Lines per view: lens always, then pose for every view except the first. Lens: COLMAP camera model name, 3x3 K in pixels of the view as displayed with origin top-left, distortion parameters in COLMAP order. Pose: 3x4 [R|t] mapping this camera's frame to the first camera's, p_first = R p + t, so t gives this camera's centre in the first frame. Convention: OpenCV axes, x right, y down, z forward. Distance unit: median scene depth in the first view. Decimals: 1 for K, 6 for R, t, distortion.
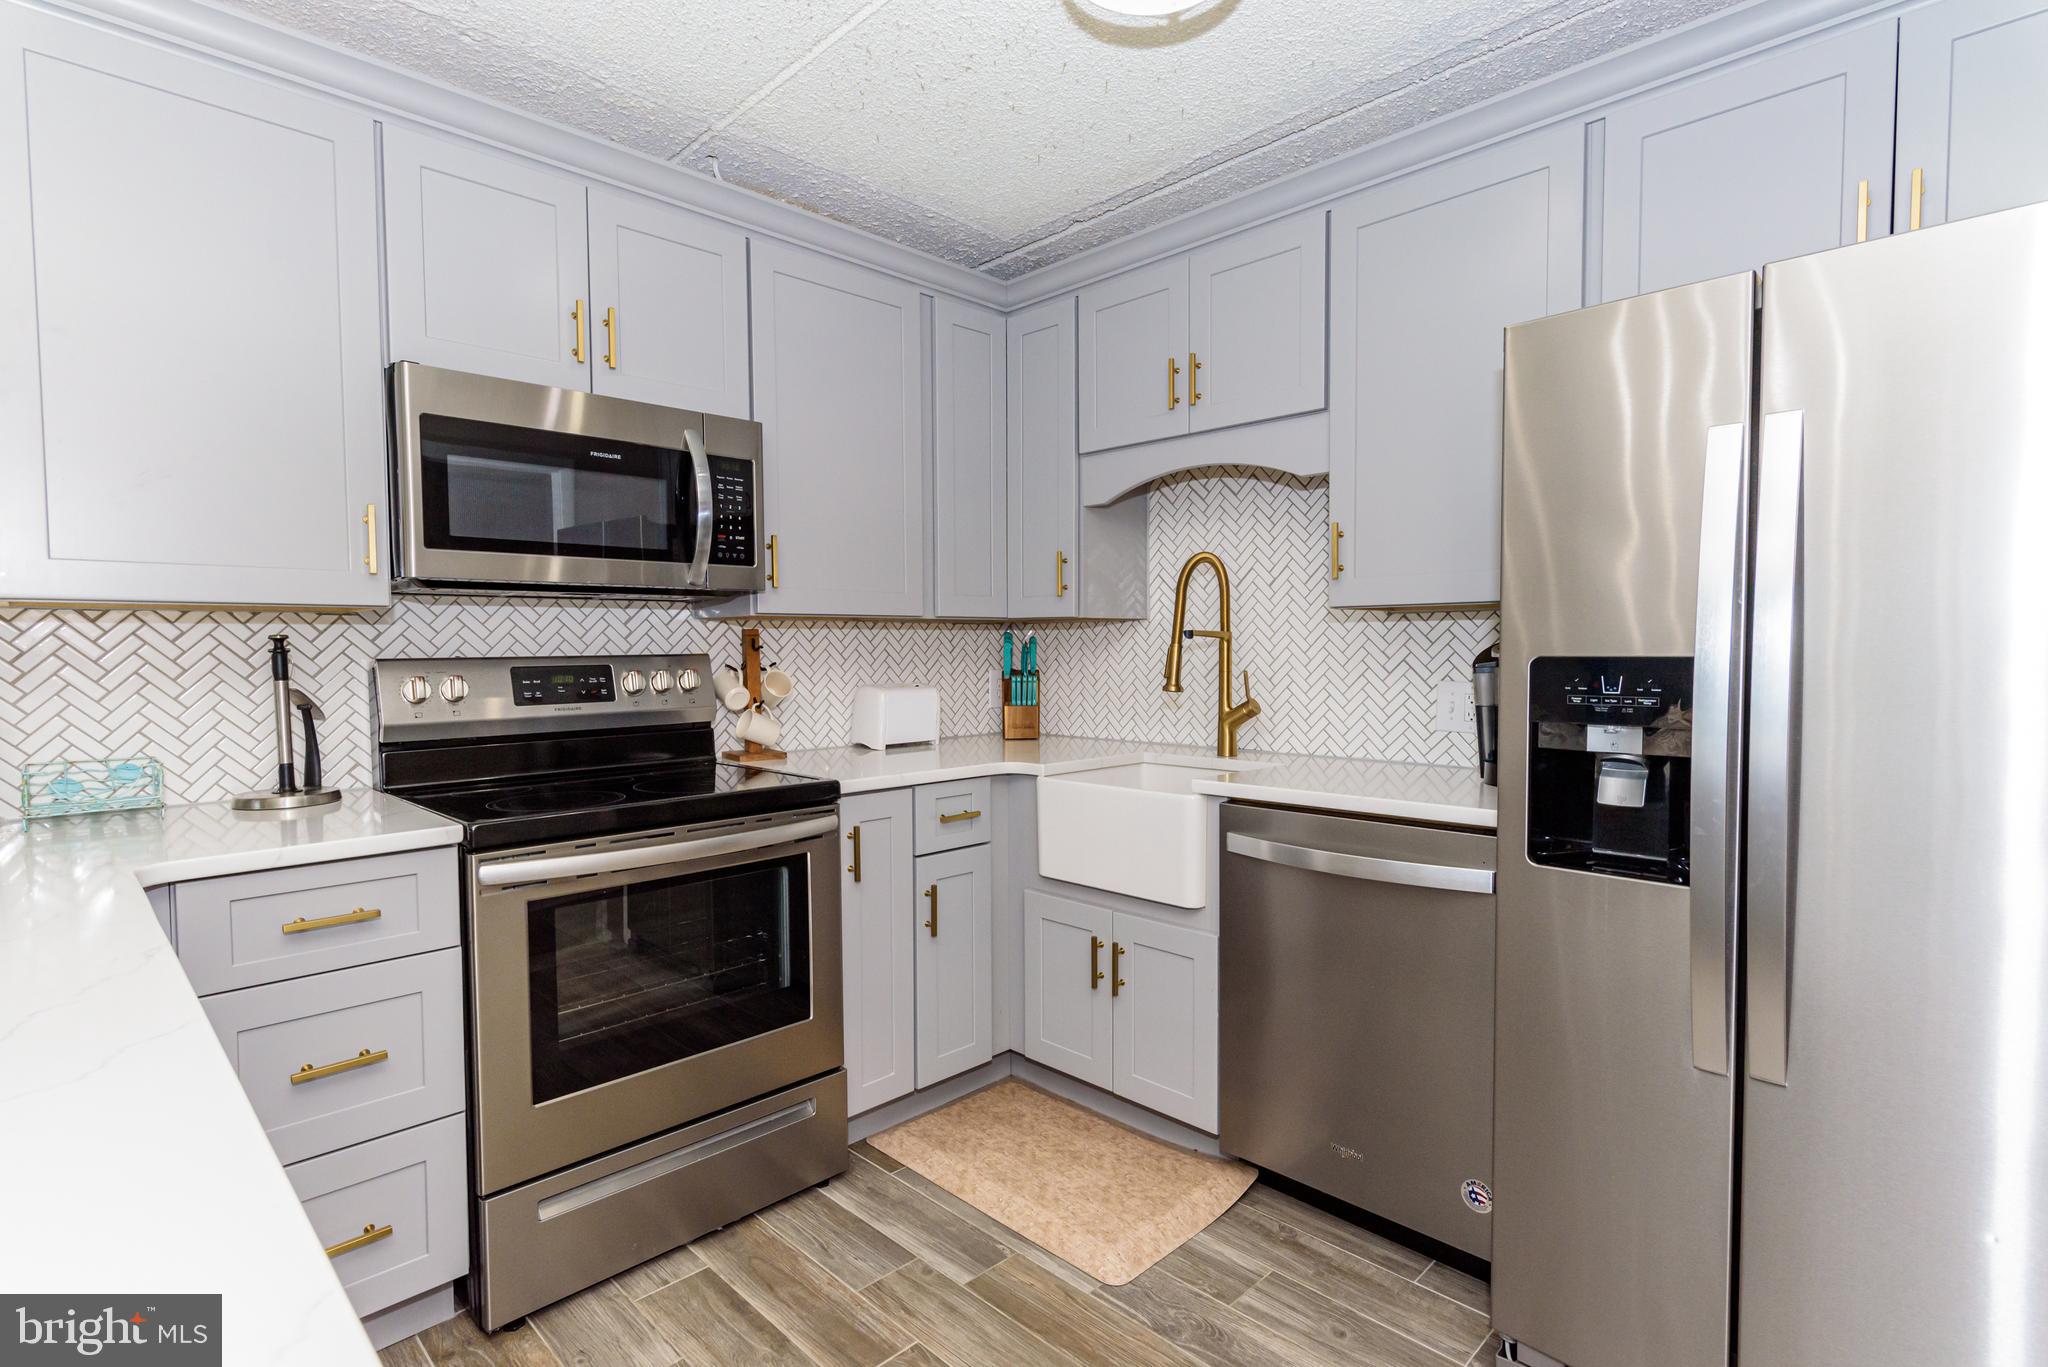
lens RADIAL K [[996.2, 0, 1024.0], [0, 996.2, 683.5], [0, 0, 1]] dist [0.001870, 0.000248]
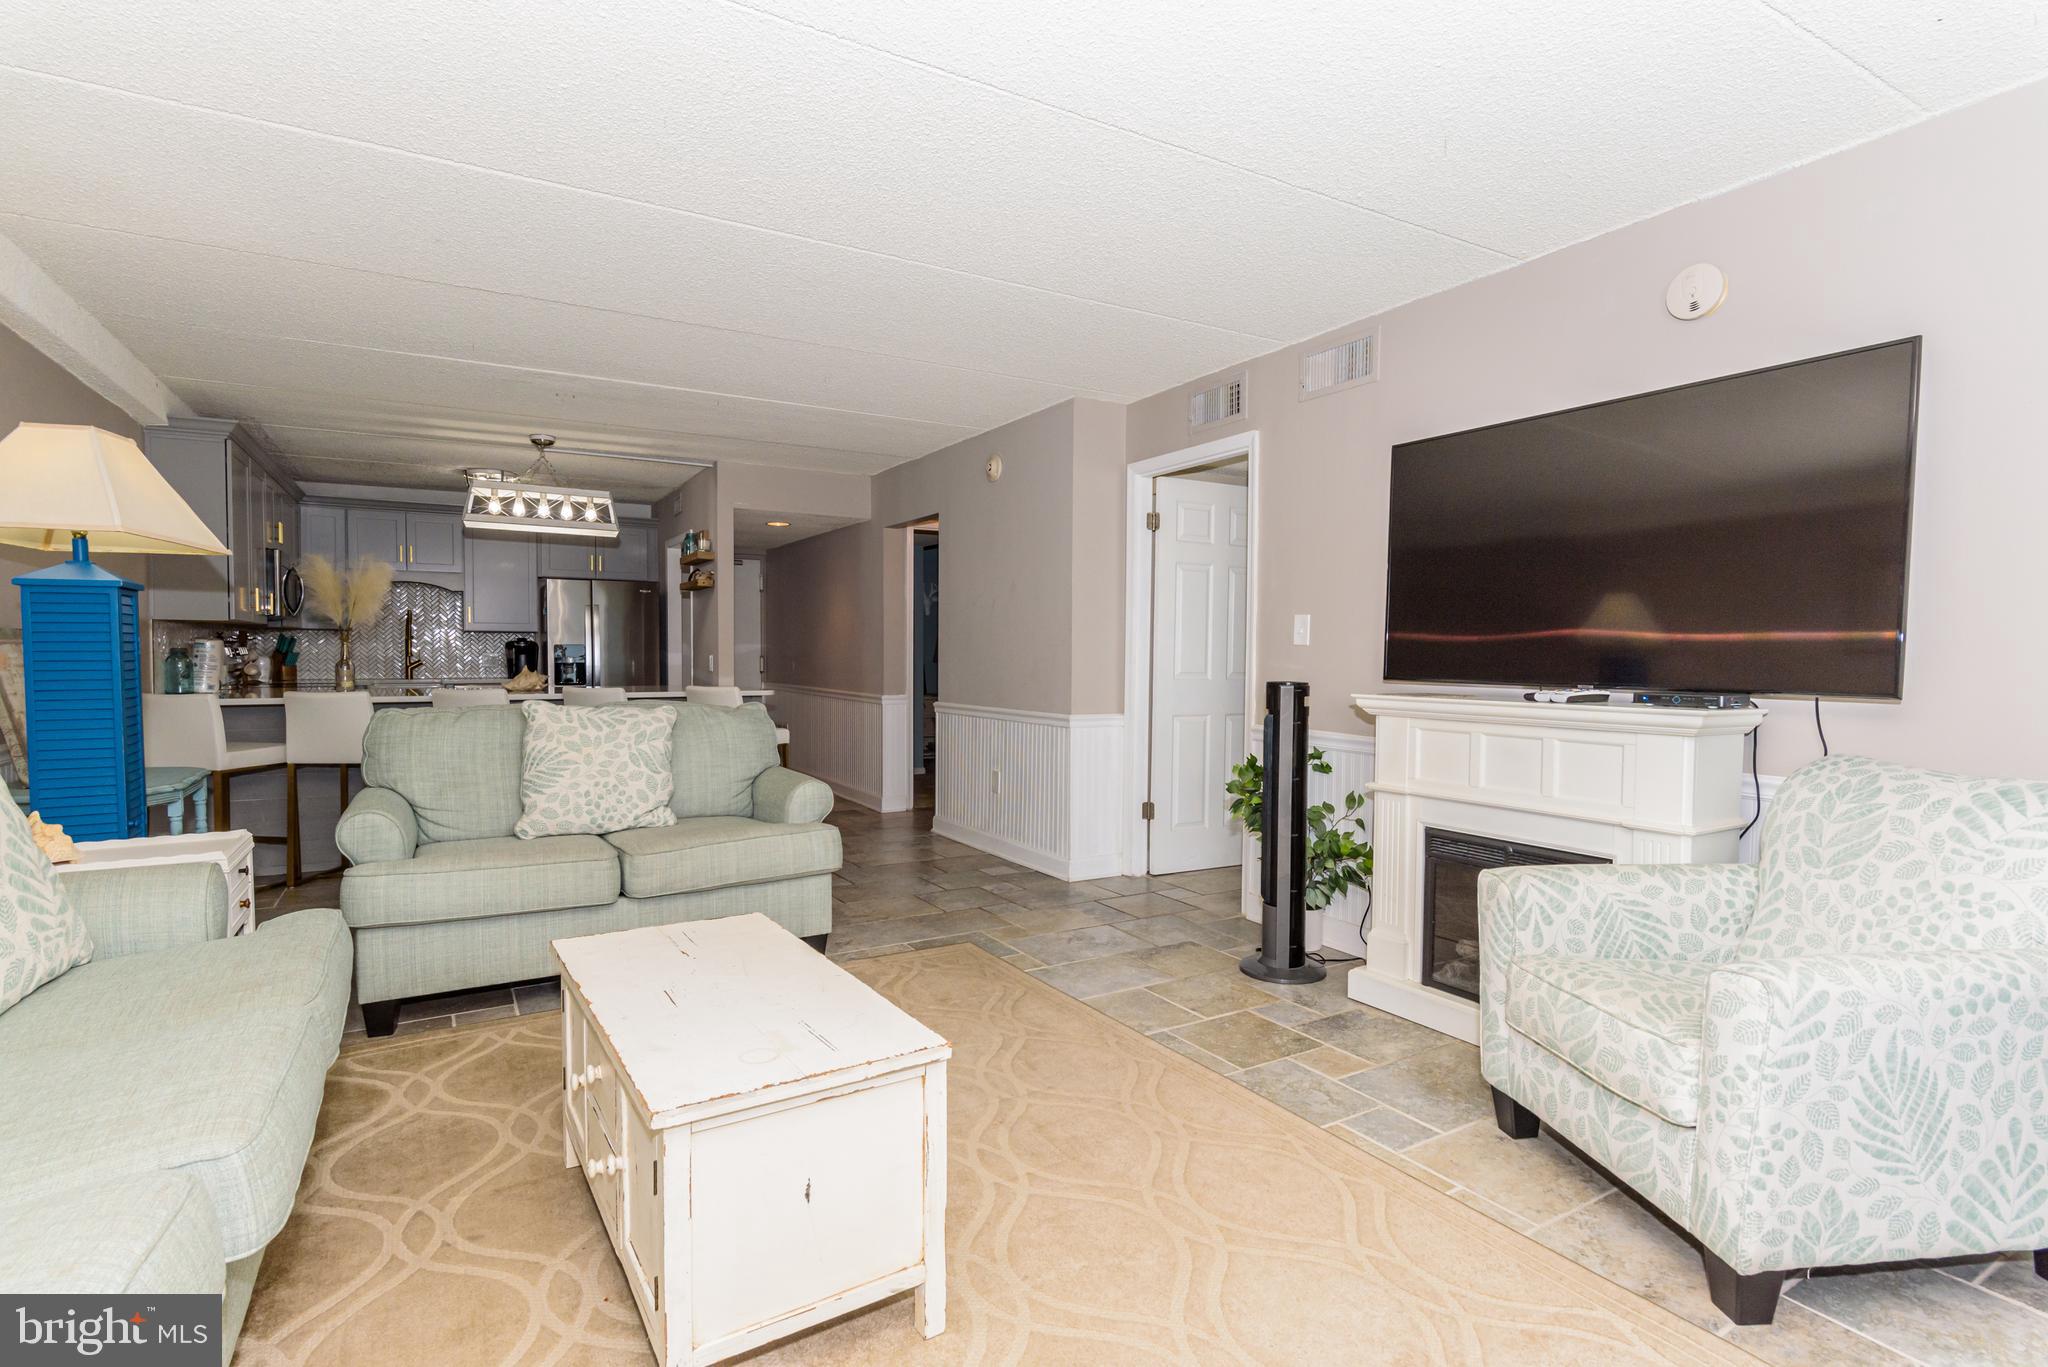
lens RADIAL K [[988.3, 0, 1024.0], [0, 988.3, 683.5], [0, 0, 1]] dist [0.000470, -0.000471]
pose [[0.258202, -0.023452, 0.965806, -2.269475], [0.028294, 0.999460, 0.016705, 0.093658], [-0.965677, 0.023013, 0.258726, -1.581022]]
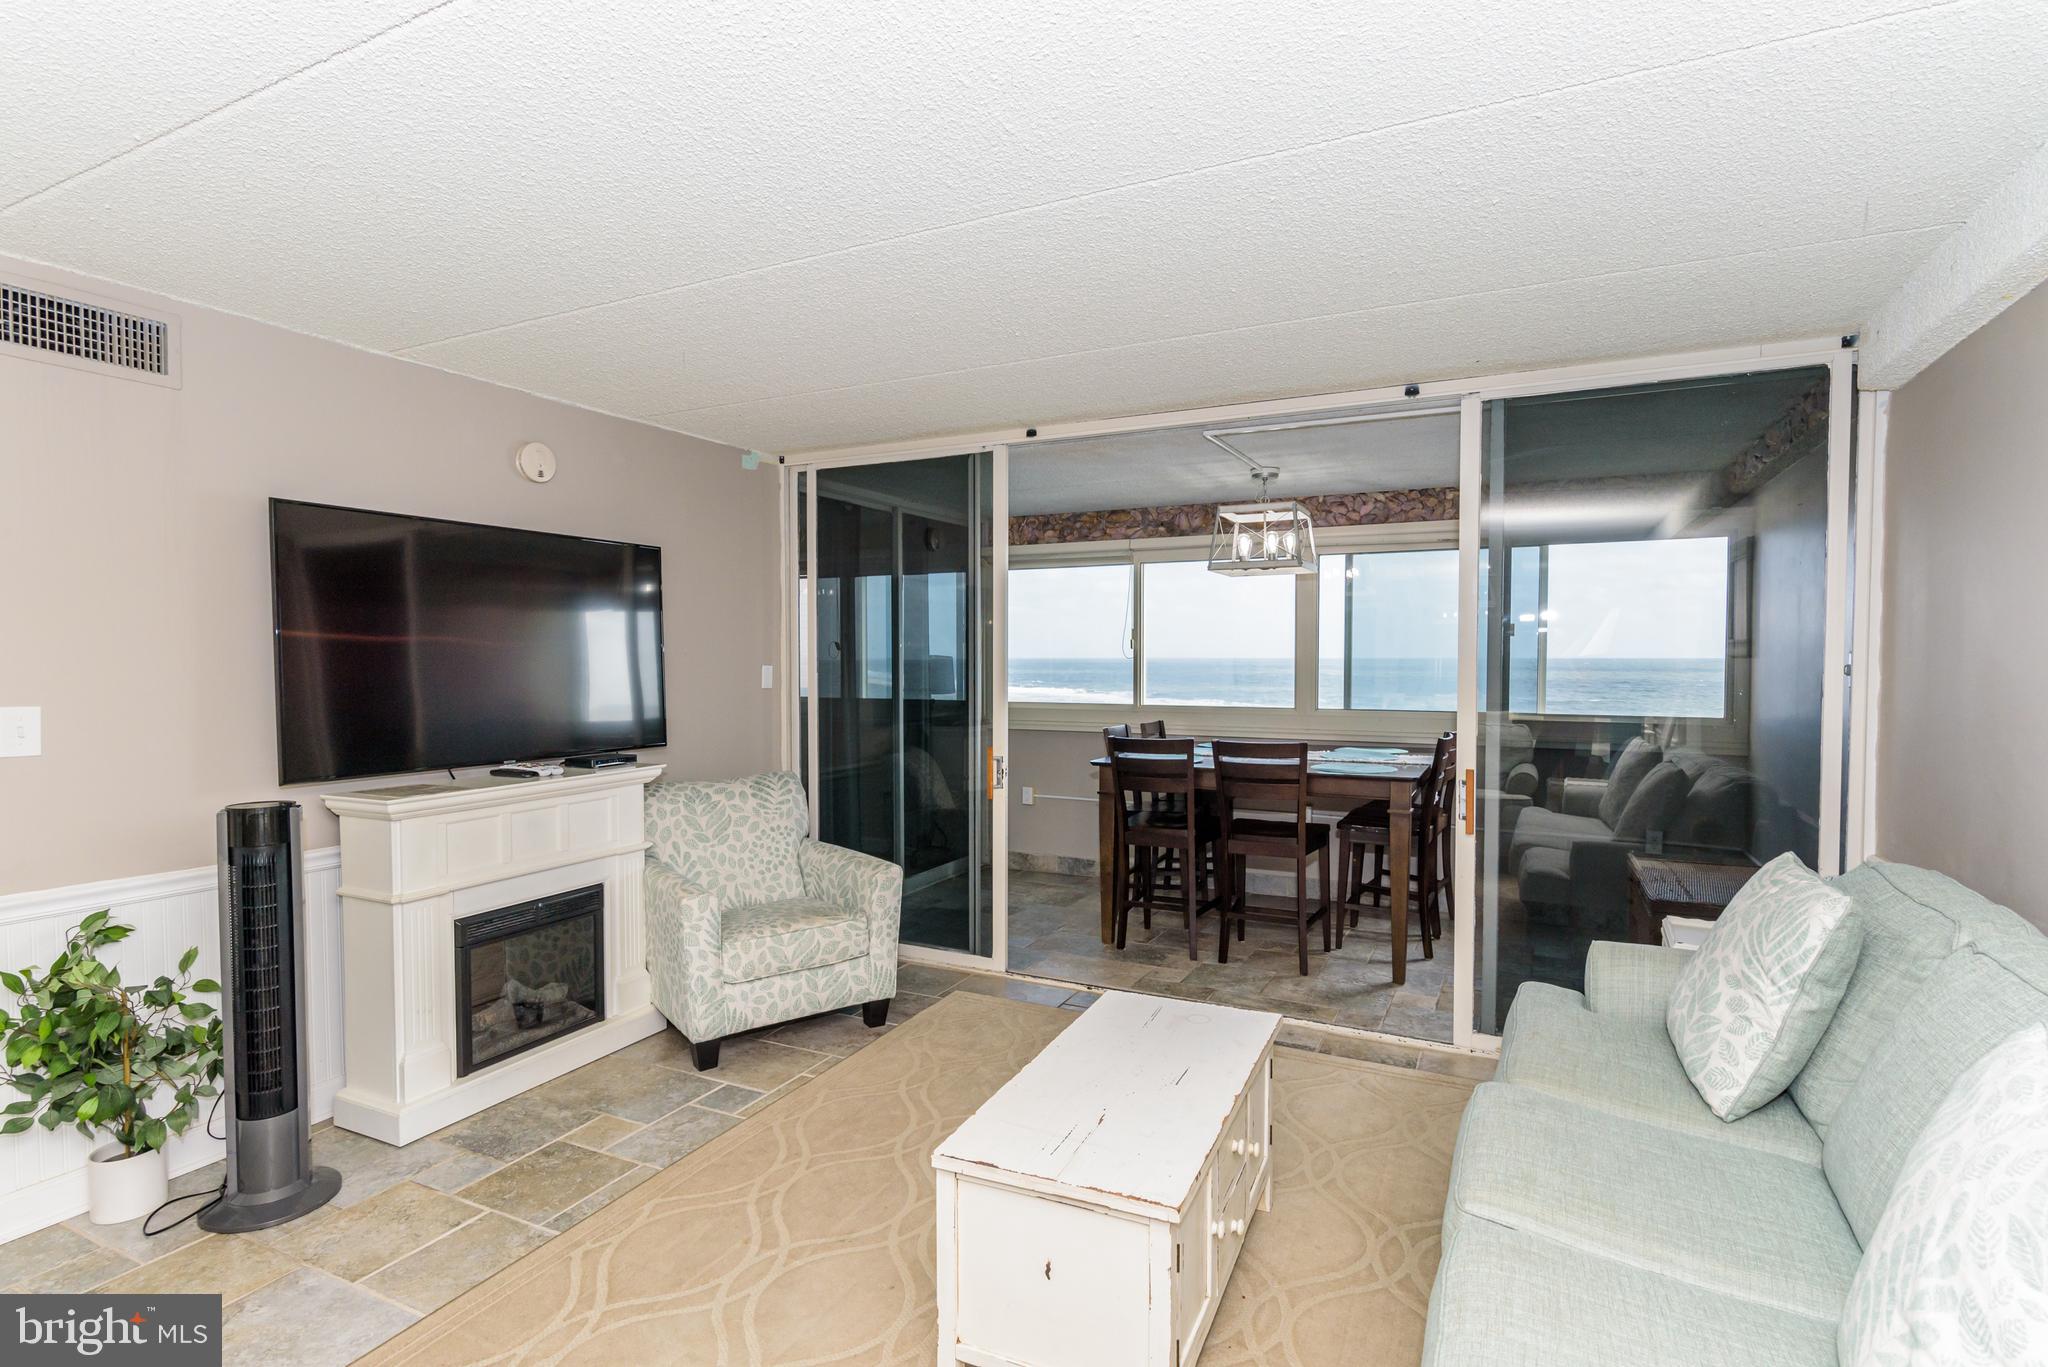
lens RADIAL K [[1015.0, 0, 1007.9], [0, 1015.0, 684.8], [0, 0, 1]] dist [0.003710, -0.000196]
pose [[-0.954599, 0.018471, -0.297322, -1.252087], [-0.001782, 0.997704, 0.067703, -0.067690], [0.297890, 0.065159, -0.952374, -0.374886]]
